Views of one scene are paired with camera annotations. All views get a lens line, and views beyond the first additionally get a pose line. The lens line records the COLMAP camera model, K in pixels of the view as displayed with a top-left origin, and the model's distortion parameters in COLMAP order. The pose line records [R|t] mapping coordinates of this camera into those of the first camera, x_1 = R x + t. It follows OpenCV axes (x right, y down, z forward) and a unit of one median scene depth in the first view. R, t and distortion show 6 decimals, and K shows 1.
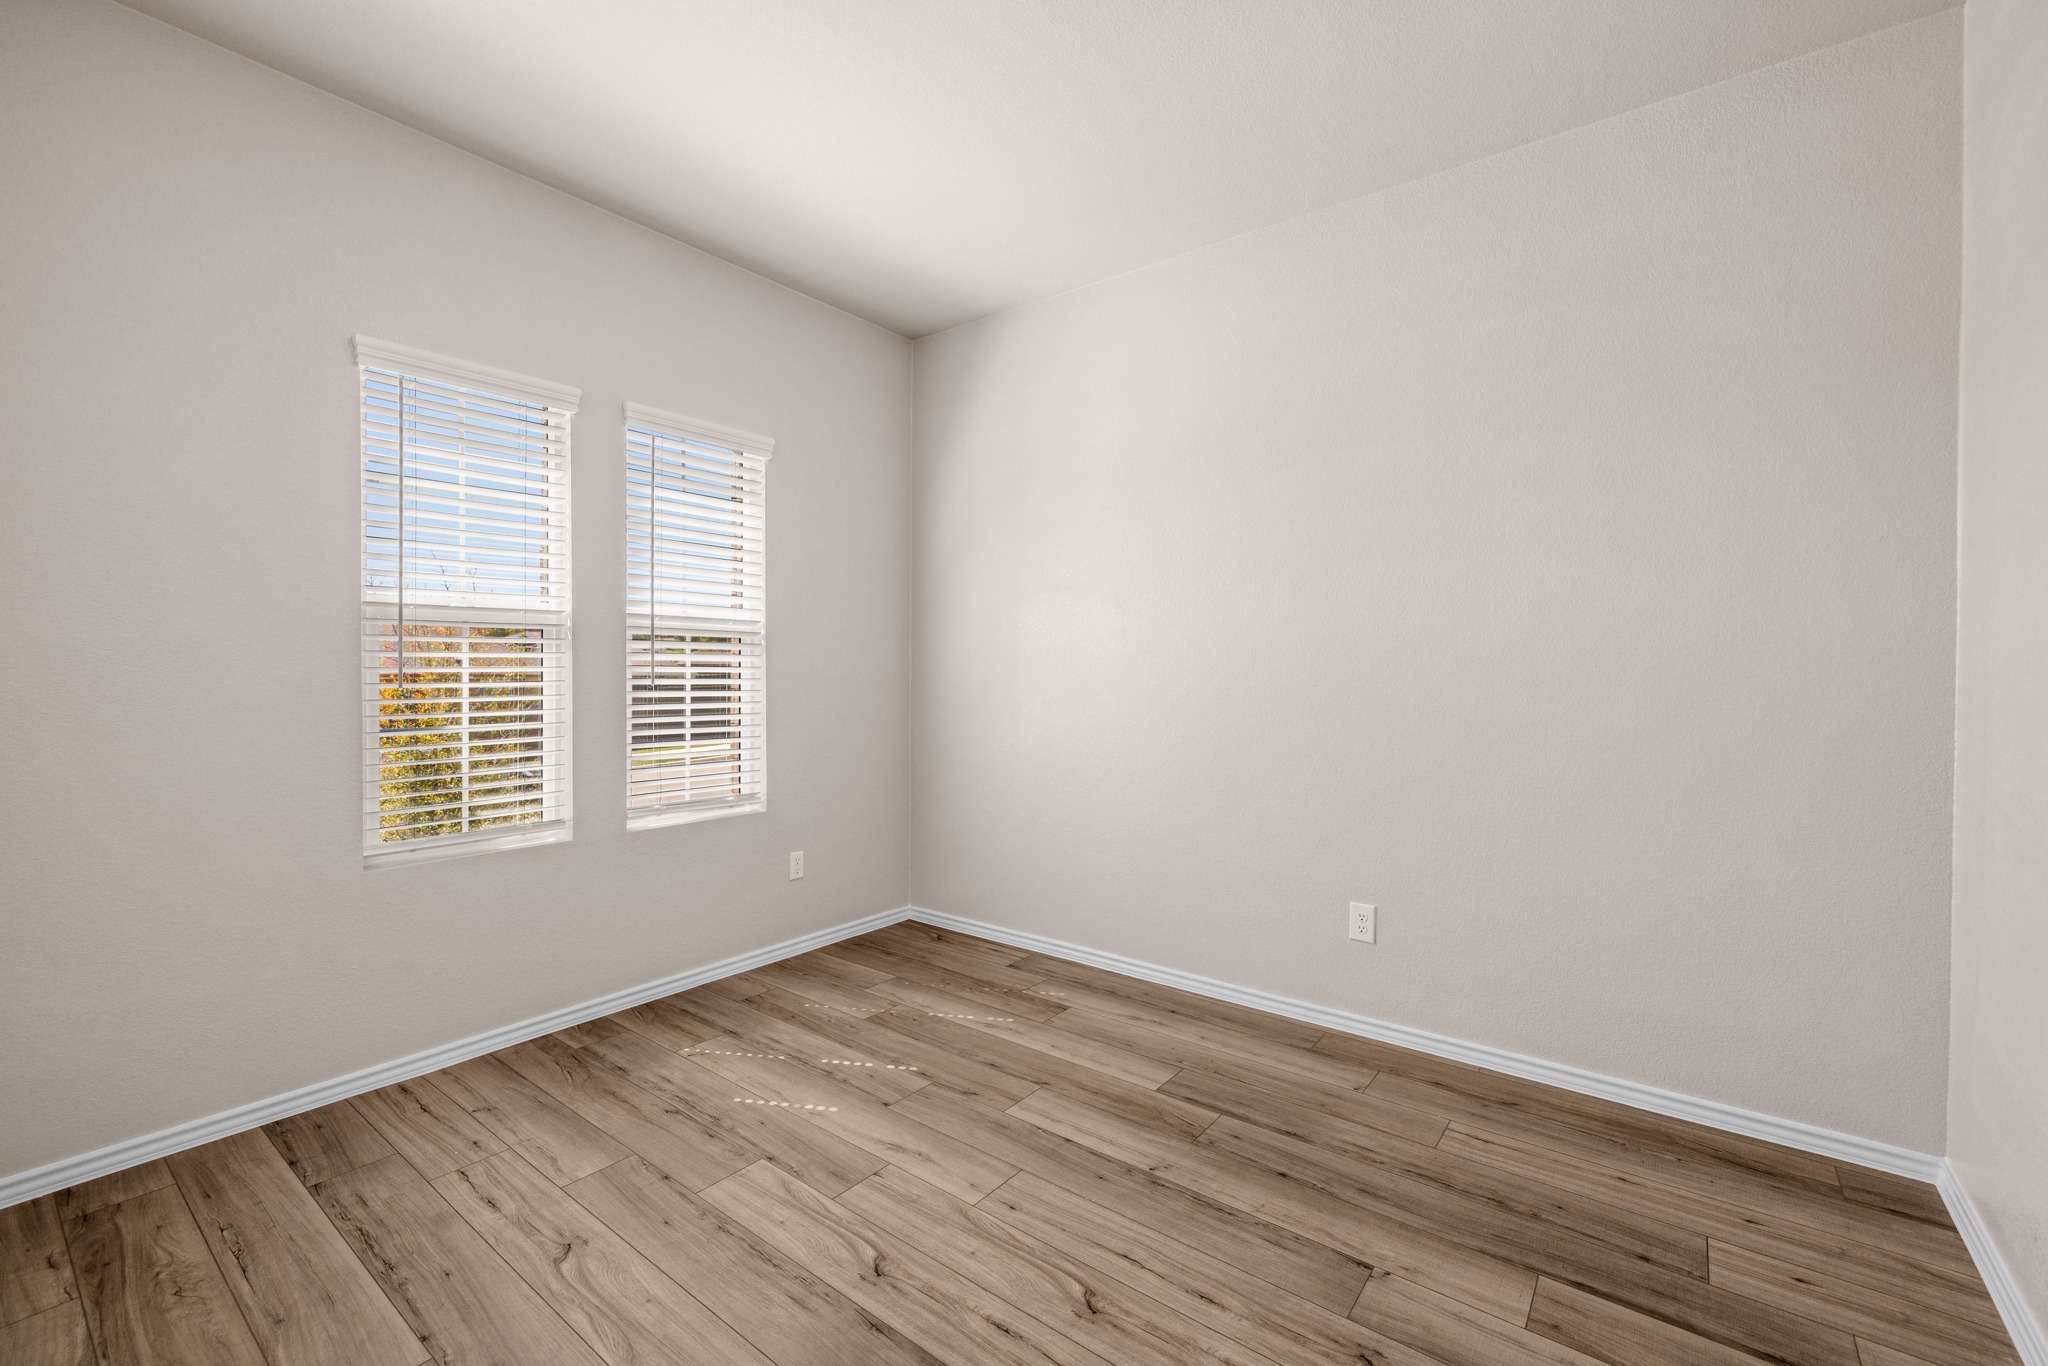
lens RADIAL K [[866.8, 0, 1016.4], [0, 866.8, 670.8], [0, 0, 1]] dist [0.002328, -0.000573]
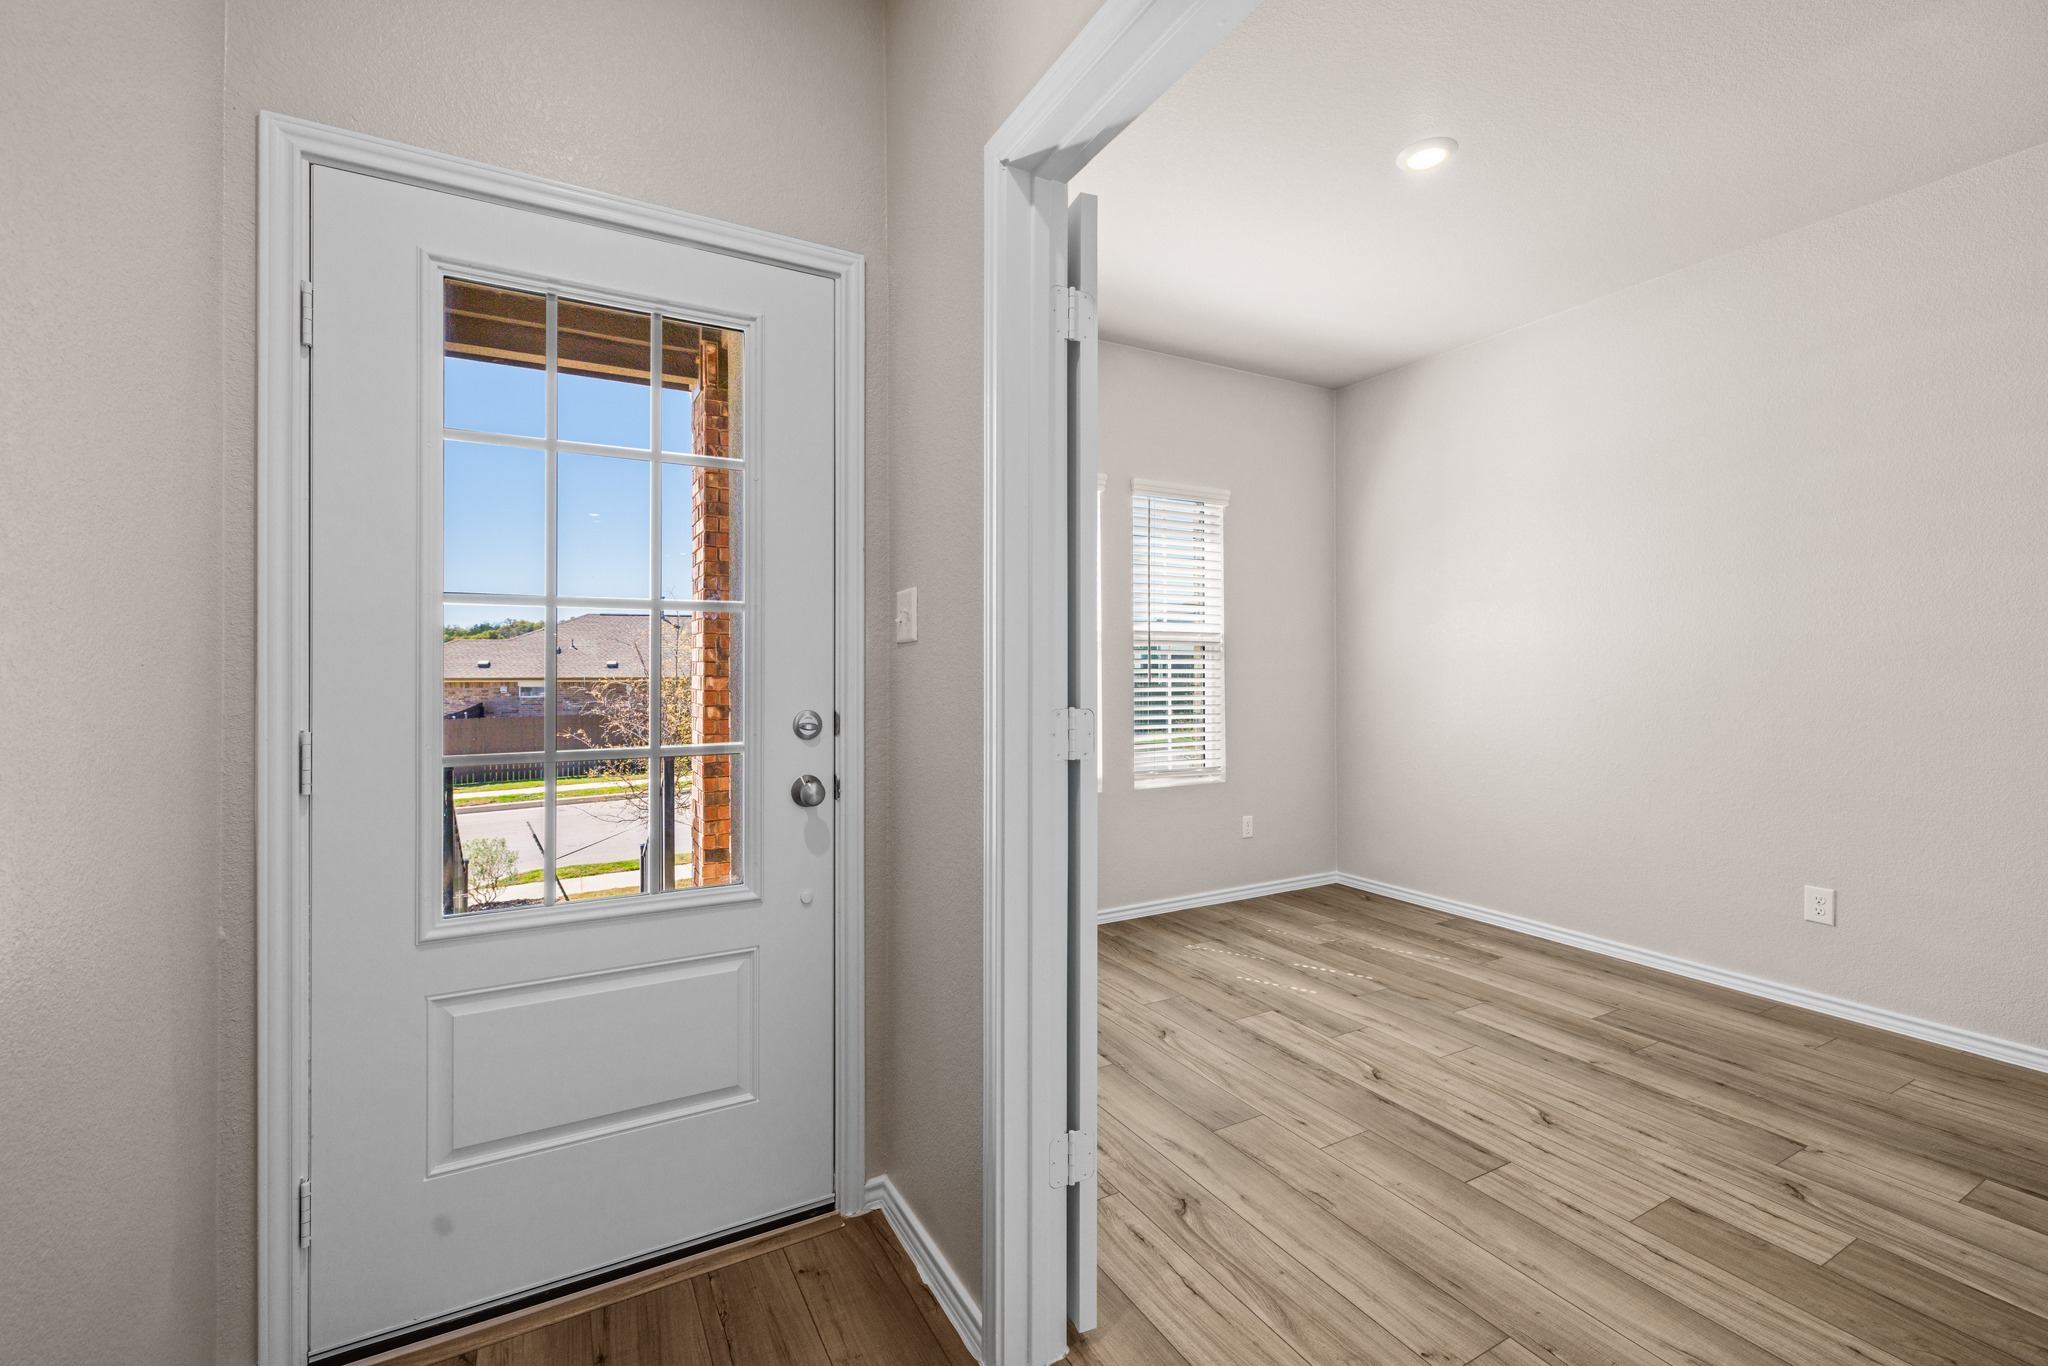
lens RADIAL K [[866.8, 0, 1016.4], [0, 866.8, 670.8], [0, 0, 1]] dist [0.002328, -0.000573]
pose [[0.918391, -0.008869, -0.395576, -0.085599], [0.008240, 0.999961, -0.003289, 0.000413], [0.395589, -0.000239, 0.918428, -0.387658]]
